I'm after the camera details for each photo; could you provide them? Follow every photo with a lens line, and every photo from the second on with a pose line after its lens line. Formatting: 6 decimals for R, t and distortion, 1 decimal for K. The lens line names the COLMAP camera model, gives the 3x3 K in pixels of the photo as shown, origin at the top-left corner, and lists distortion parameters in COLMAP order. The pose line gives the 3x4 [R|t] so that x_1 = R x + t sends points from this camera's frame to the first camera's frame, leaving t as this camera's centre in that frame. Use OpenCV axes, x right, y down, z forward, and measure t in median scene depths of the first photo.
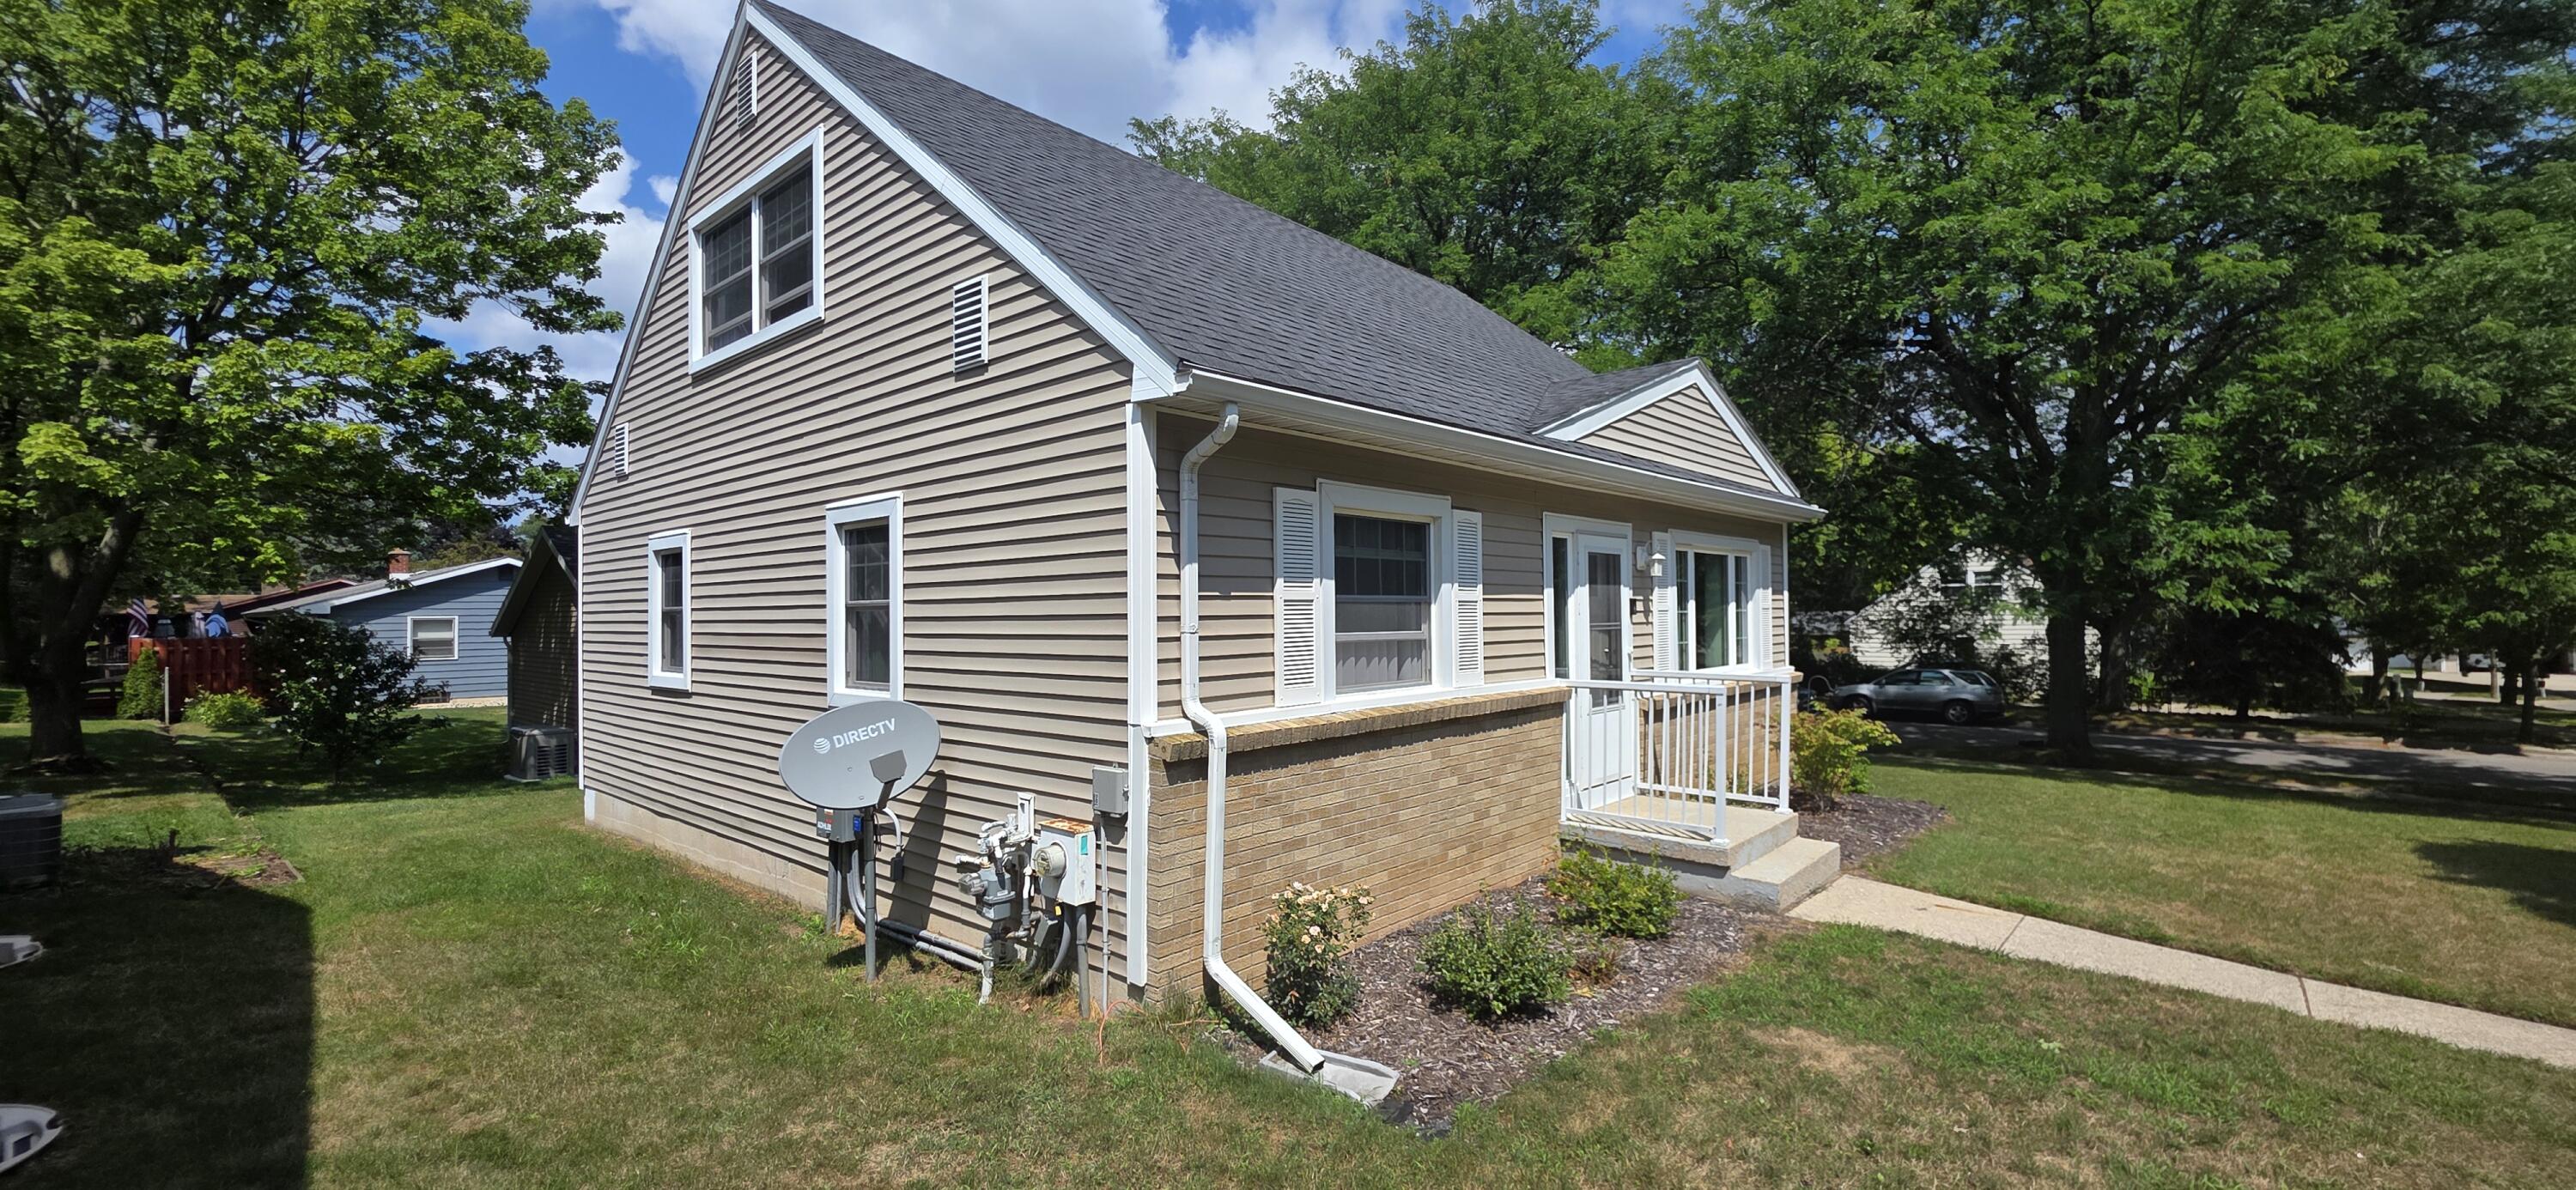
lens RADIAL K [[1014.6, 0, 1292.5], [0, 1014.6, 605.4], [0, 0, 1]] dist [0.001801, 0.000539]
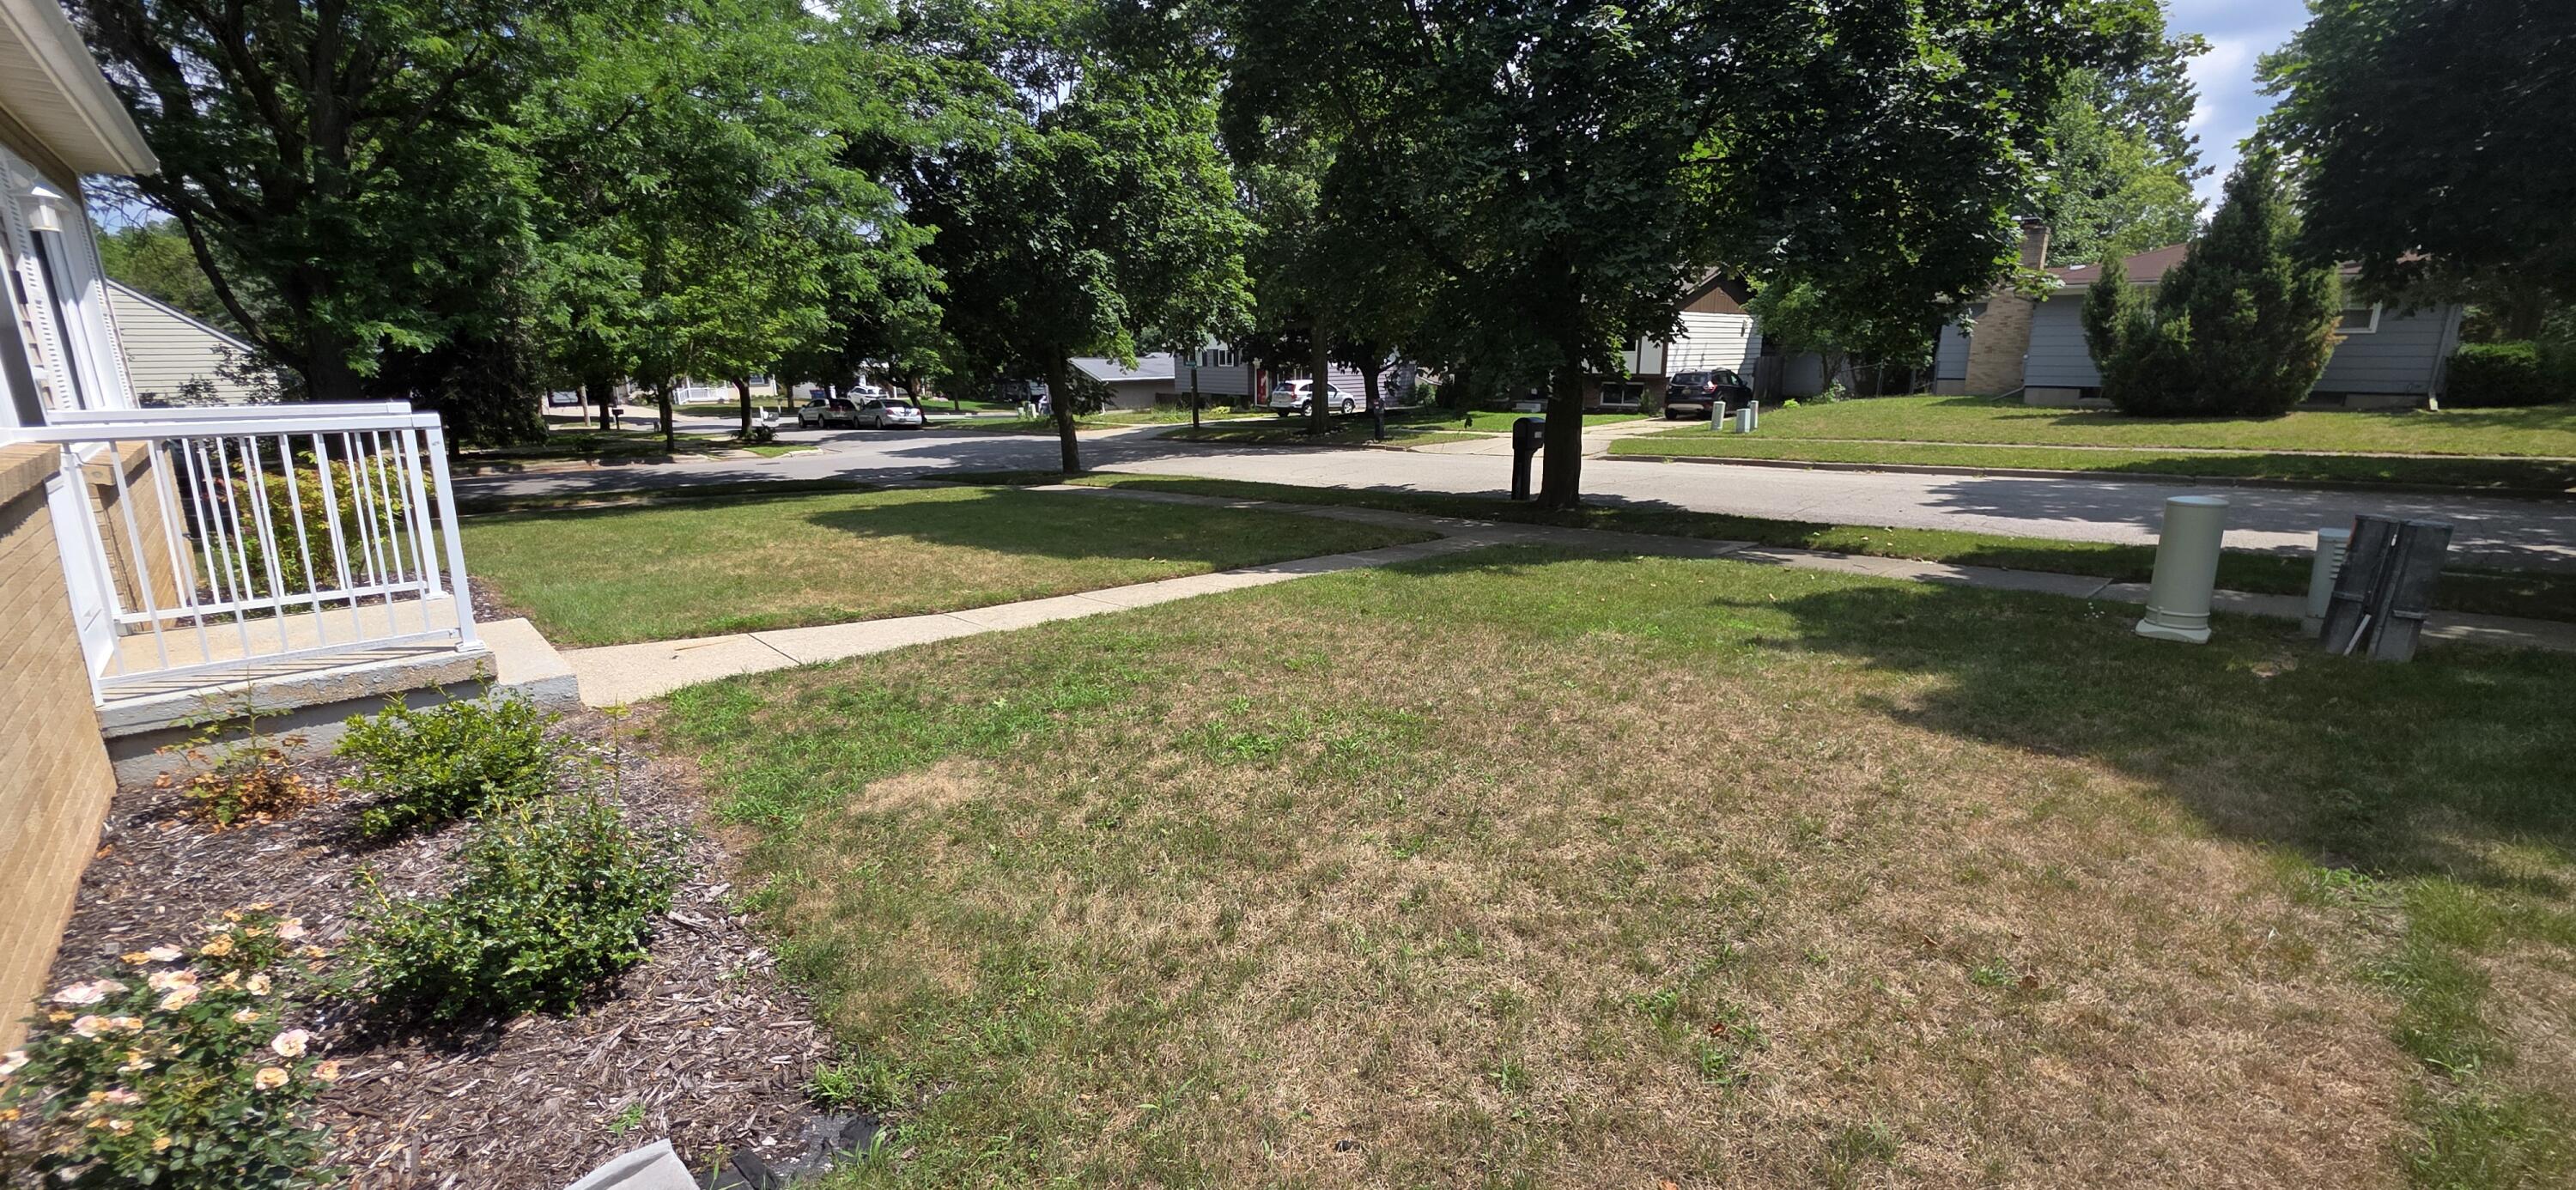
lens RADIAL K [[1014.6, 0, 1287.2], [0, 1014.6, 599.6], [0, 0, 1]] dist [0.001801, 0.000539]
pose [[0.079875, -0.228914, 0.970164, -0.237642], [-0.008748, 0.973075, 0.230321, 0.047585], [-0.996766, -0.026884, 0.075722, 0.483072]]
